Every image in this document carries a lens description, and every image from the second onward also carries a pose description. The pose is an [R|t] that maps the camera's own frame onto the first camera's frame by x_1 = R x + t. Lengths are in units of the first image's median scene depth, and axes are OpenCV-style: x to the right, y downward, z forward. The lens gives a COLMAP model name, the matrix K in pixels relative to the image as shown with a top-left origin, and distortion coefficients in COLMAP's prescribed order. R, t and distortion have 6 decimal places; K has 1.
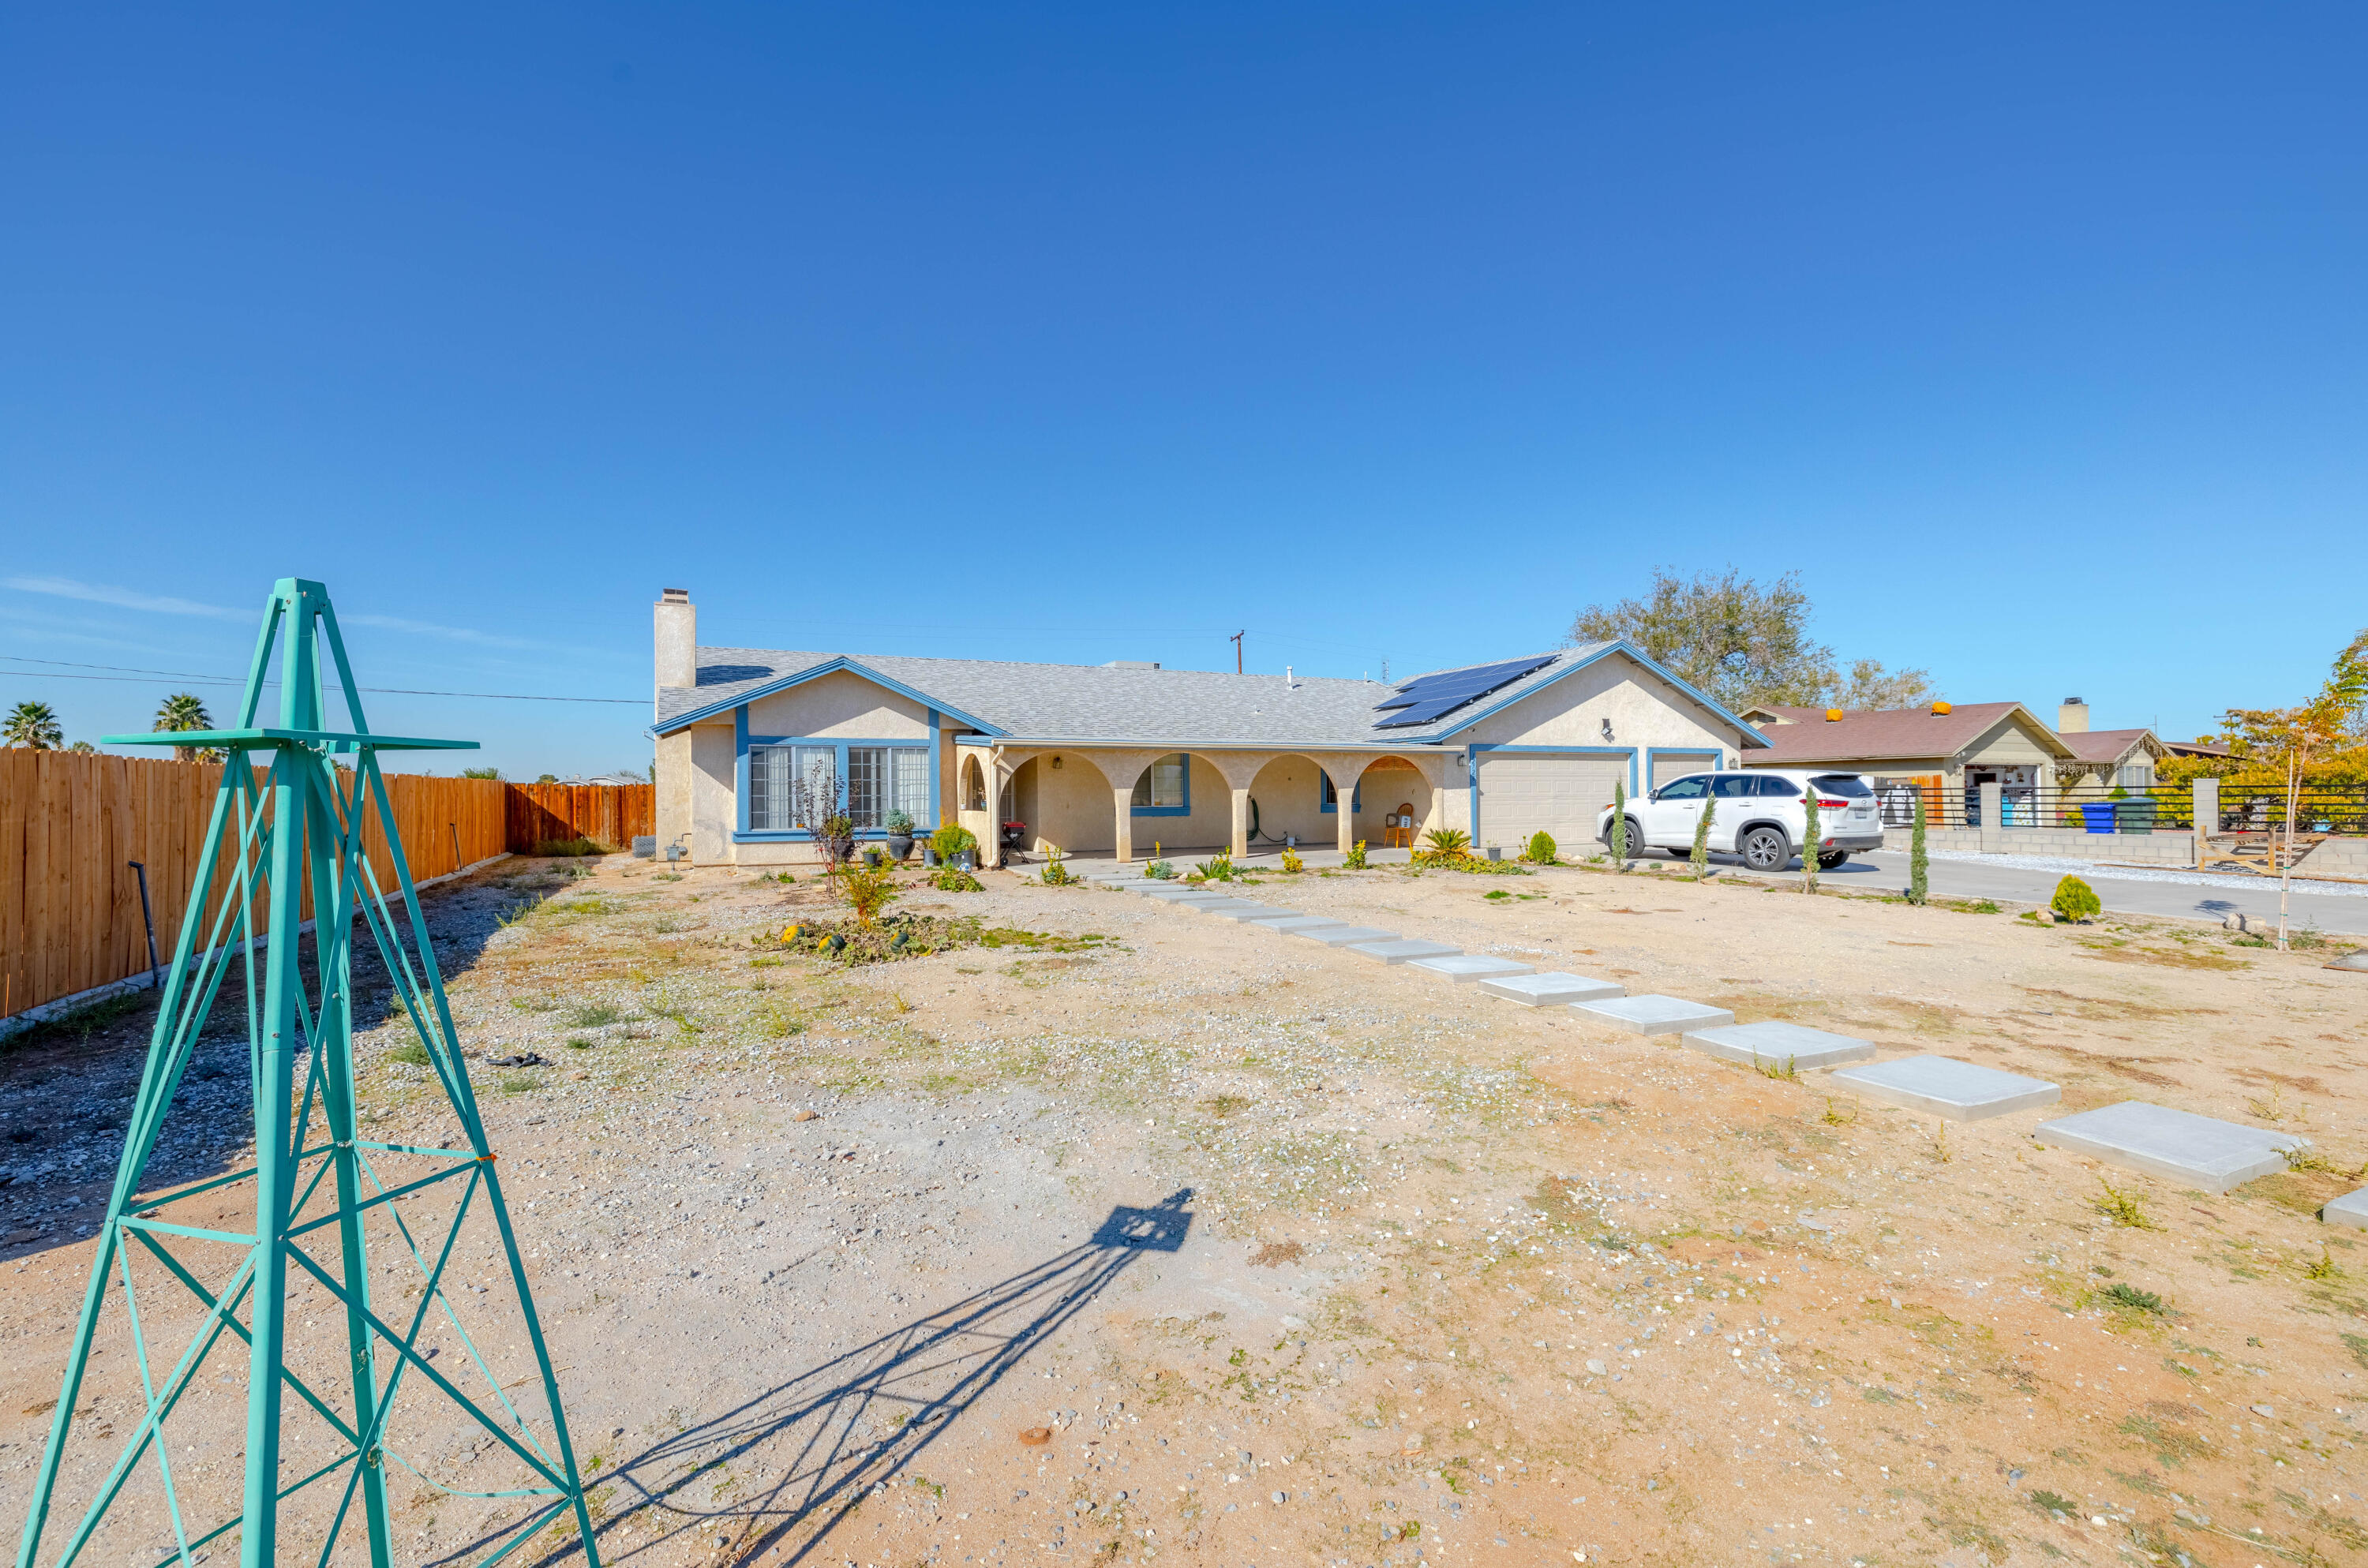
lens RADIAL K [[1004.9, 0, 1173.5], [0, 1004.9, 788.8], [0, 0, 1]] dist [0.000724, -0.000094]
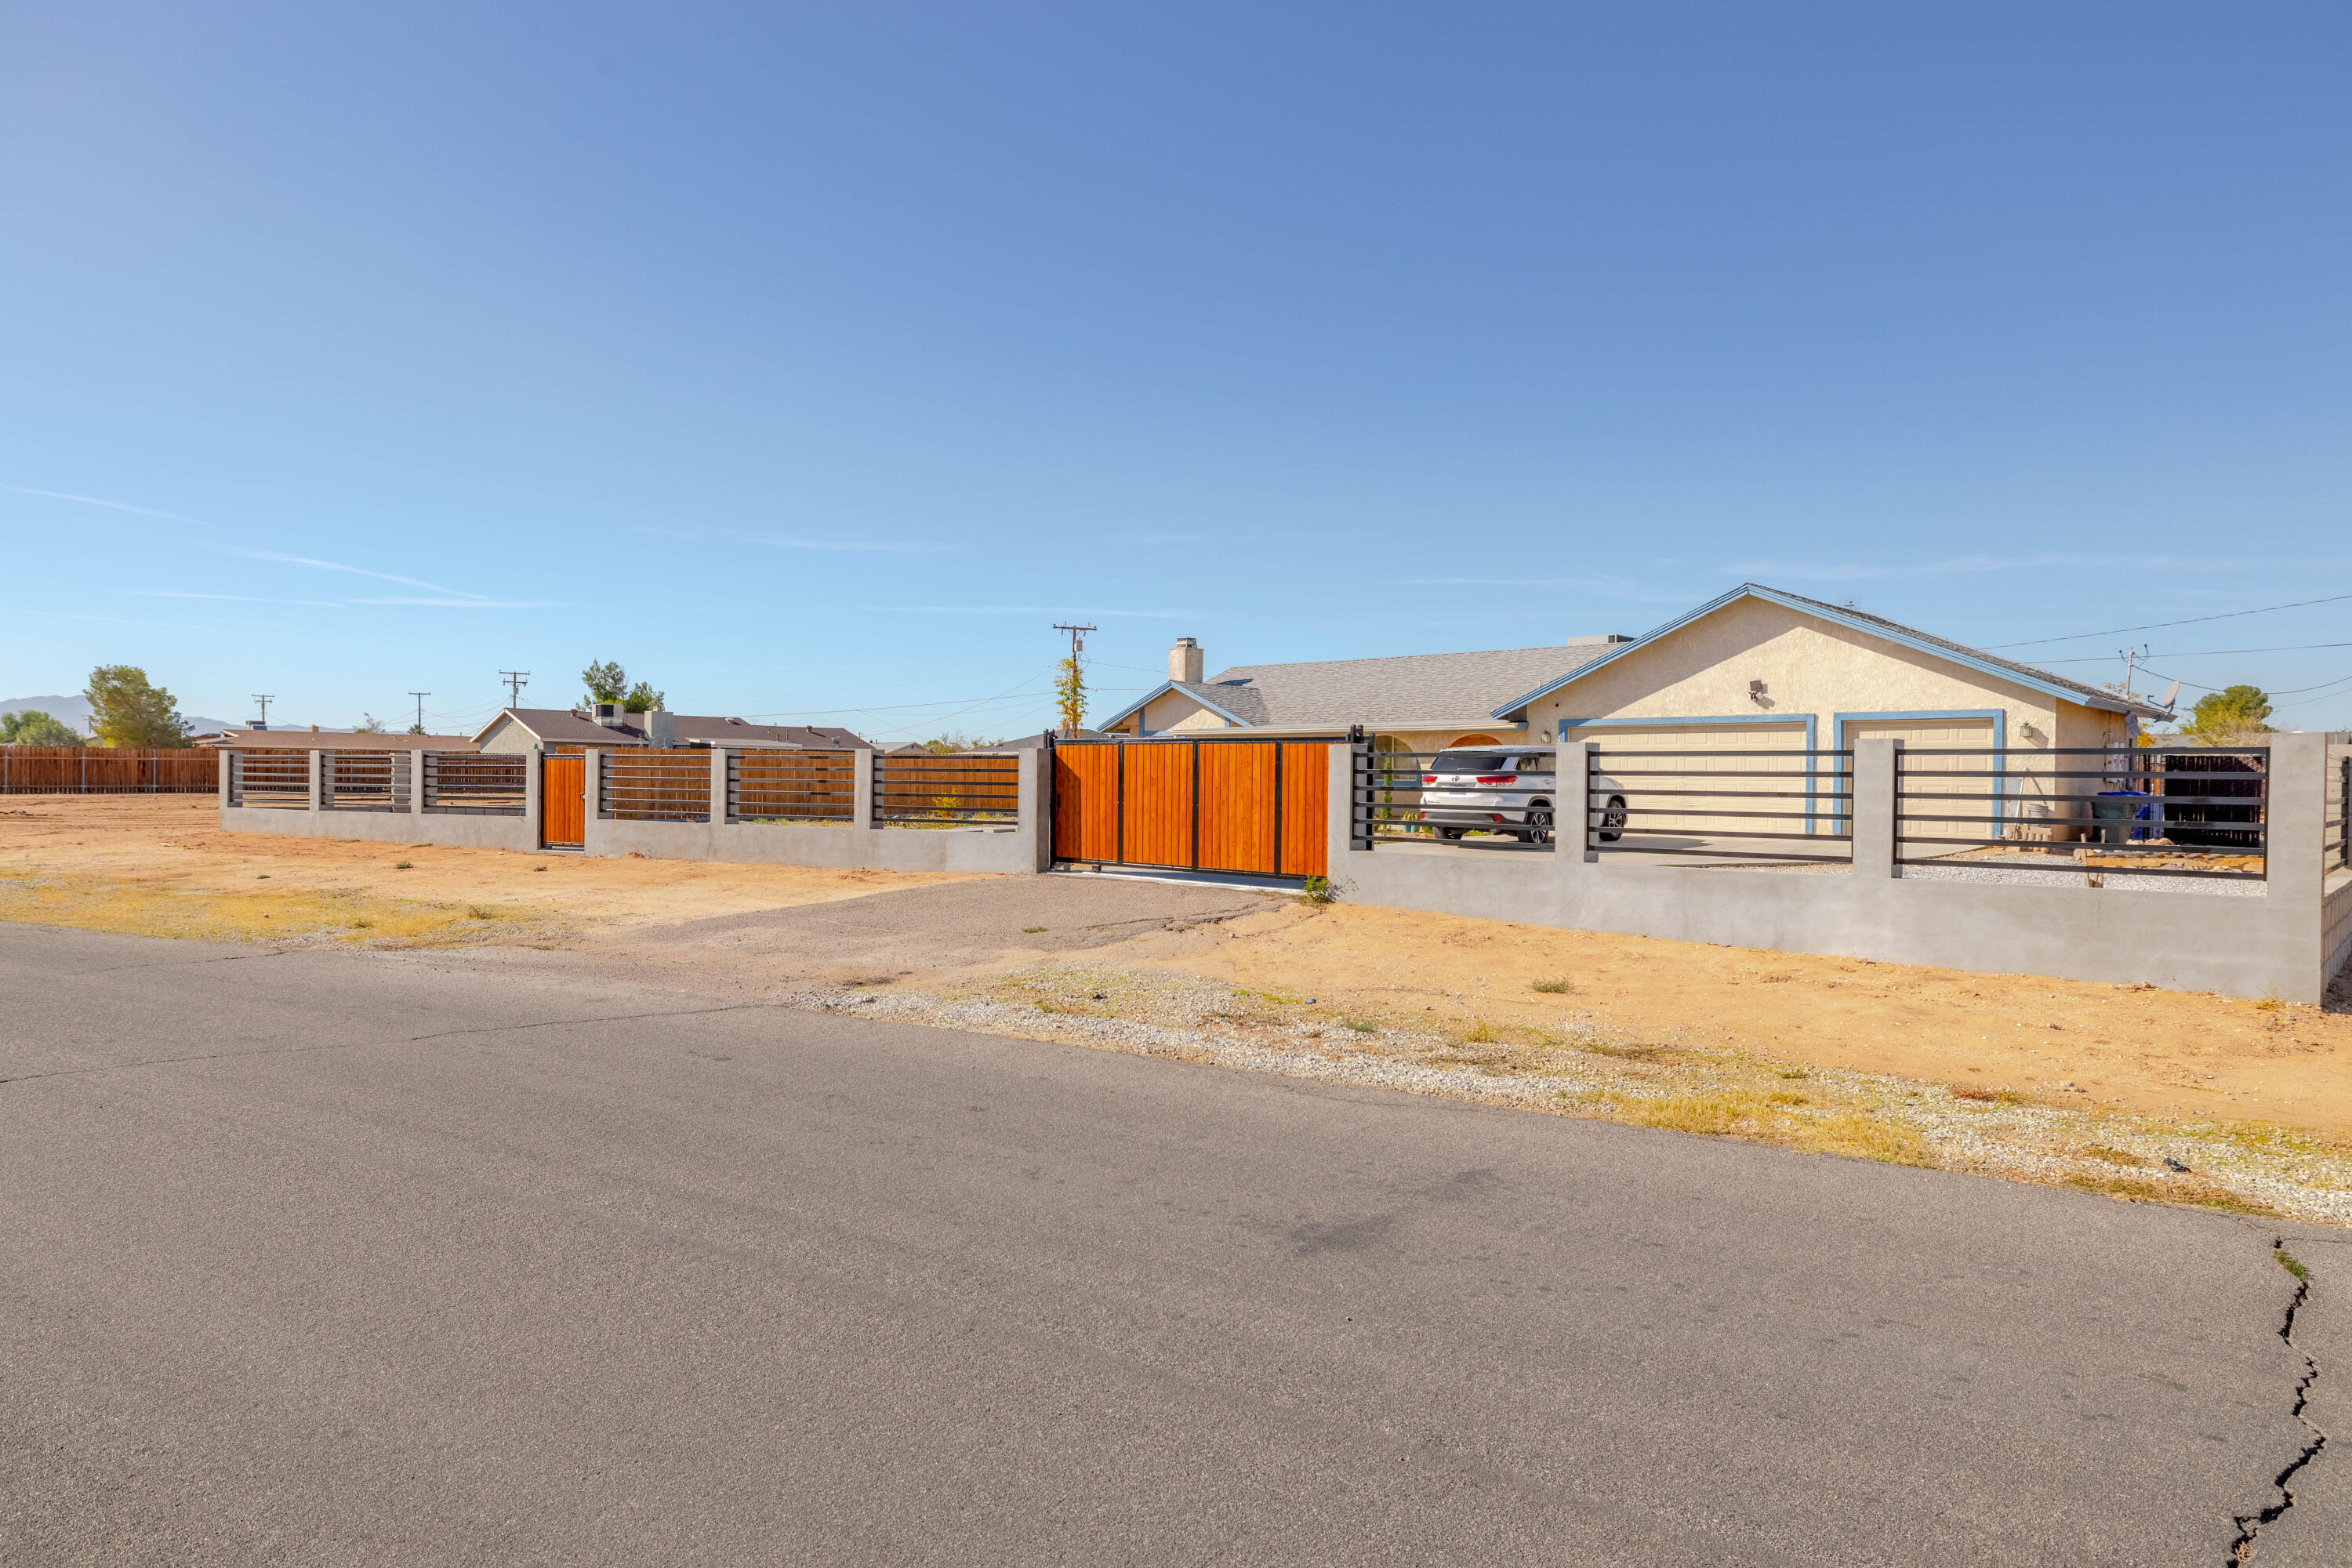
lens RADIAL K [[1439.7, 0, 1184.6], [0, 1439.7, 767.6], [0, 0, 1]] dist [-0.026621, 0.000185]
pose [[0.361655, 0.004911, -0.932299, 1.652661], [-0.006243, 0.999976, 0.002846, 0.000140], [0.932291, 0.004791, 0.361677, 0.186847]]
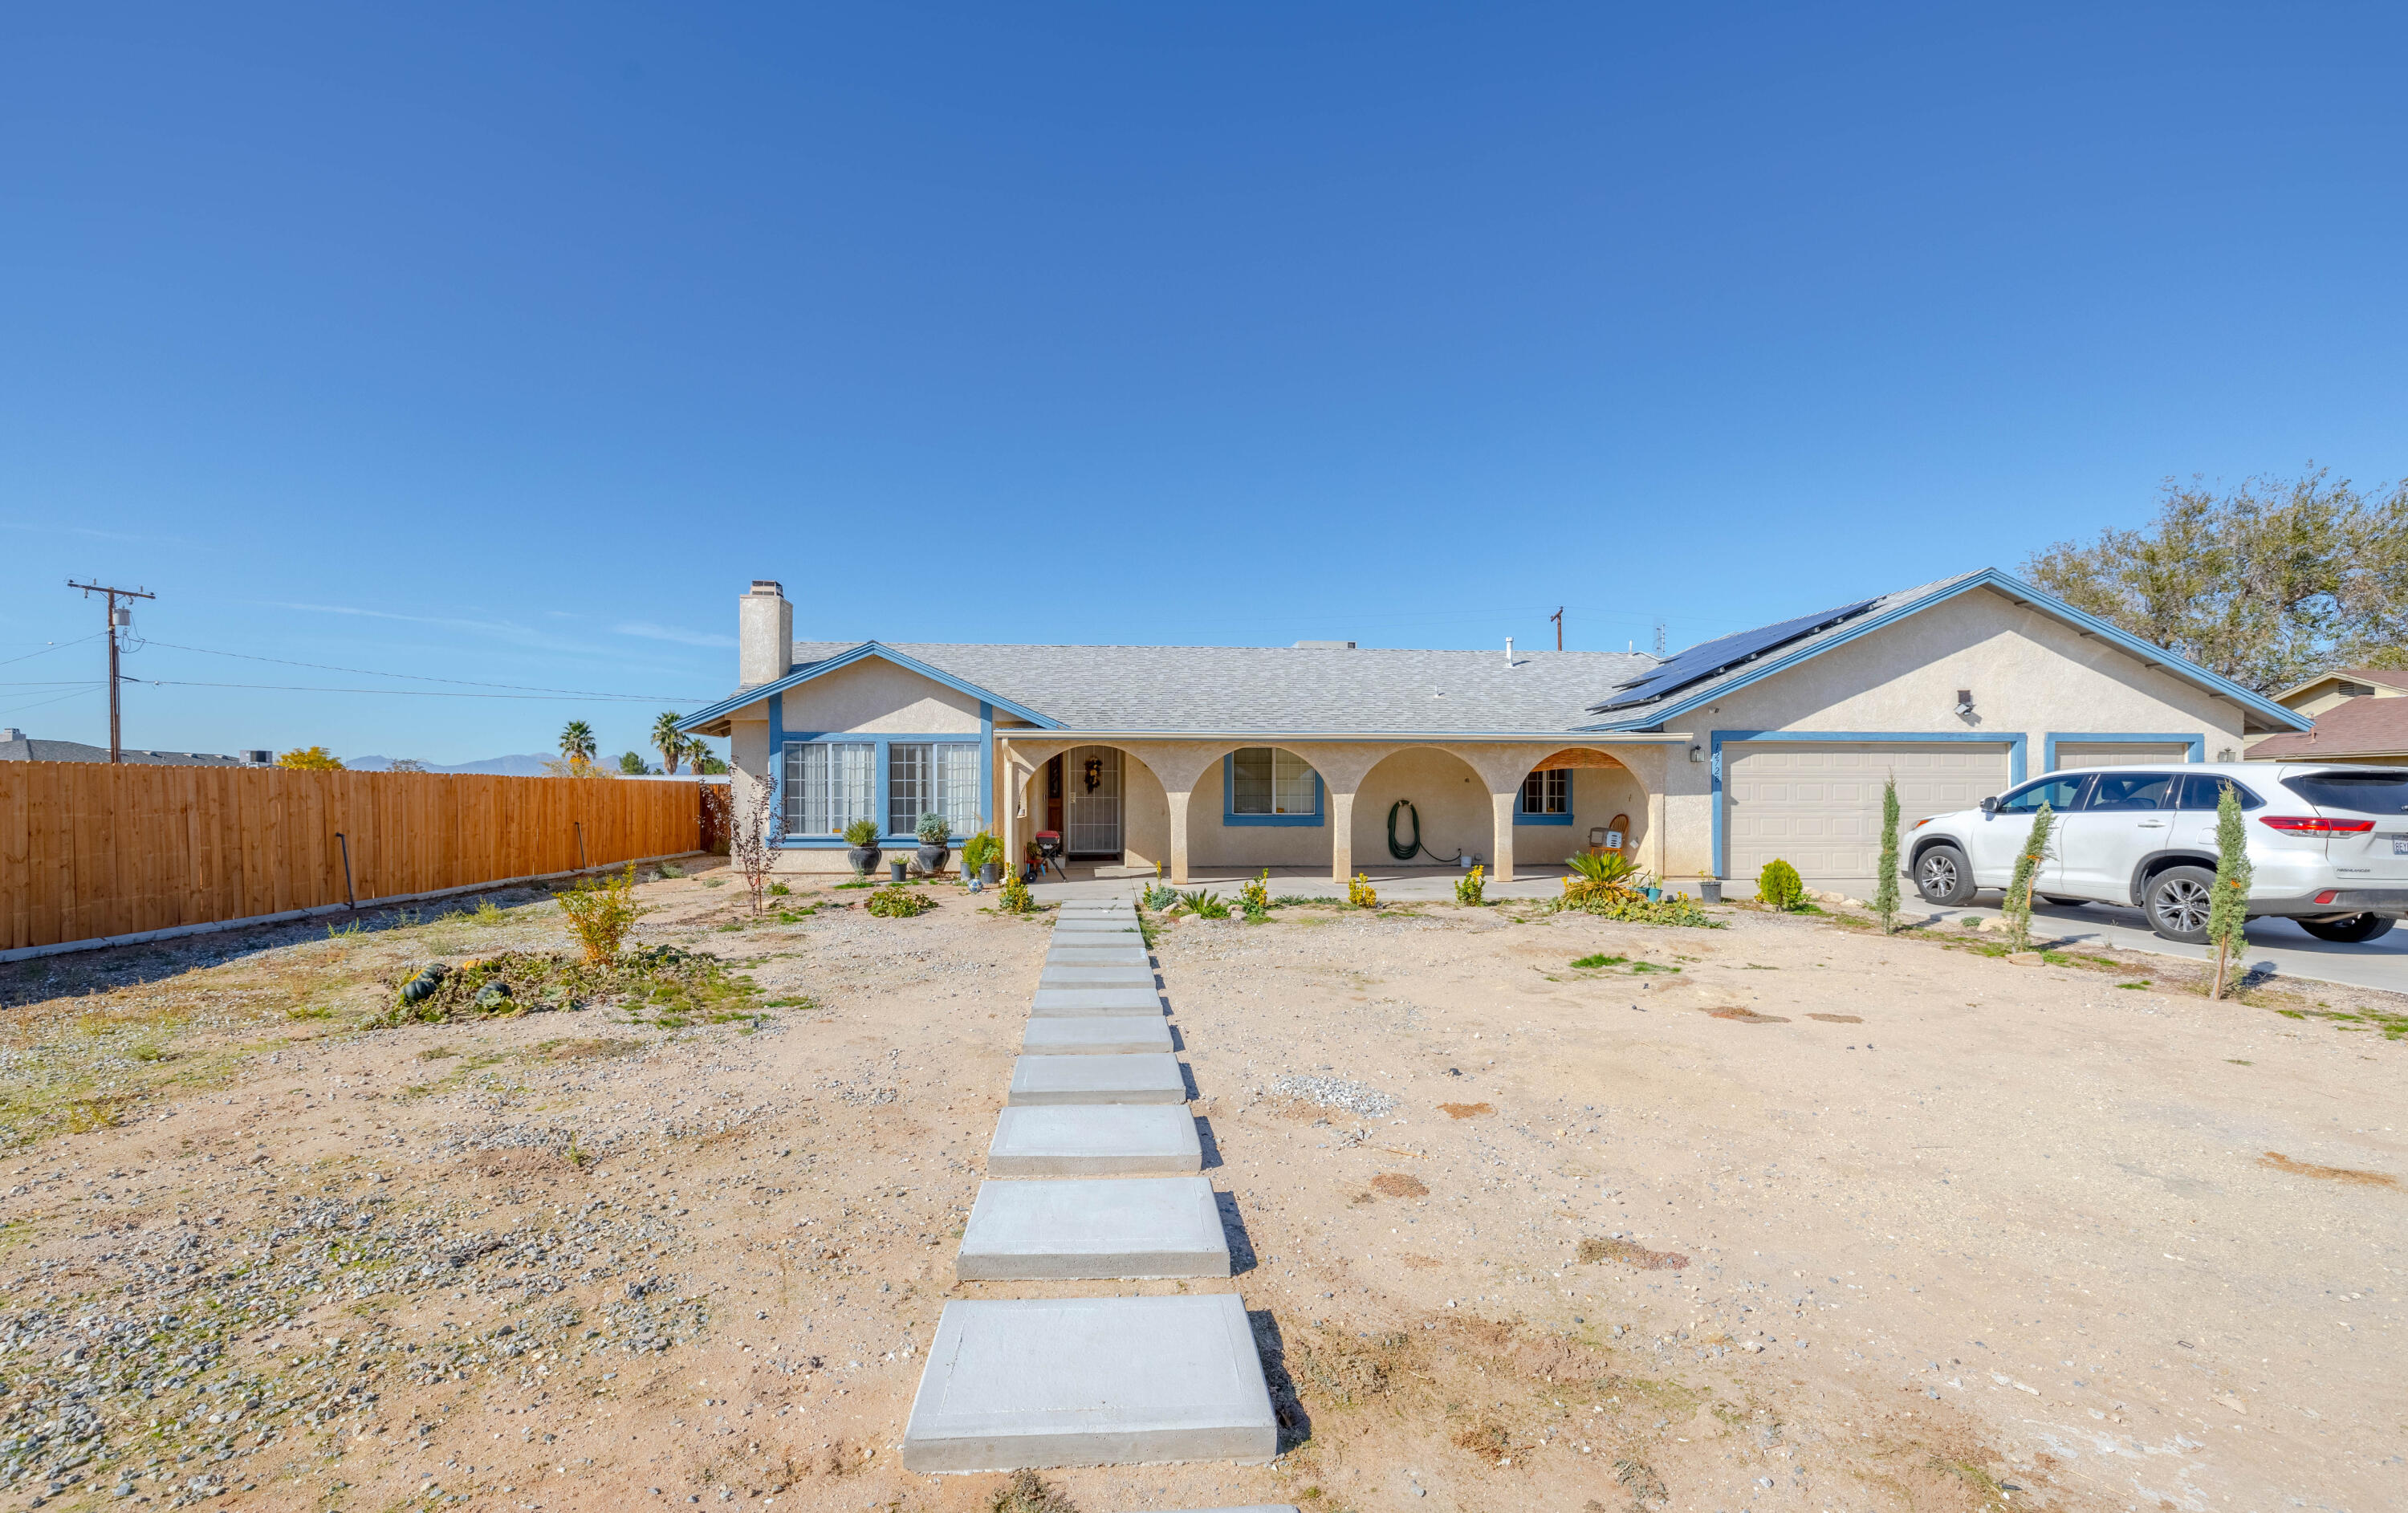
lens RADIAL K [[1022.1, 0, 1186.0], [0, 1022.1, 814.8], [0, 0, 1]] dist [0.000590, -0.000148]
pose [[0.936663, 0.012822, -0.349996, 0.229460], [-0.005328, 0.999736, 0.022367, 0.000054], [0.350190, -0.019085, 0.936484, 0.230166]]
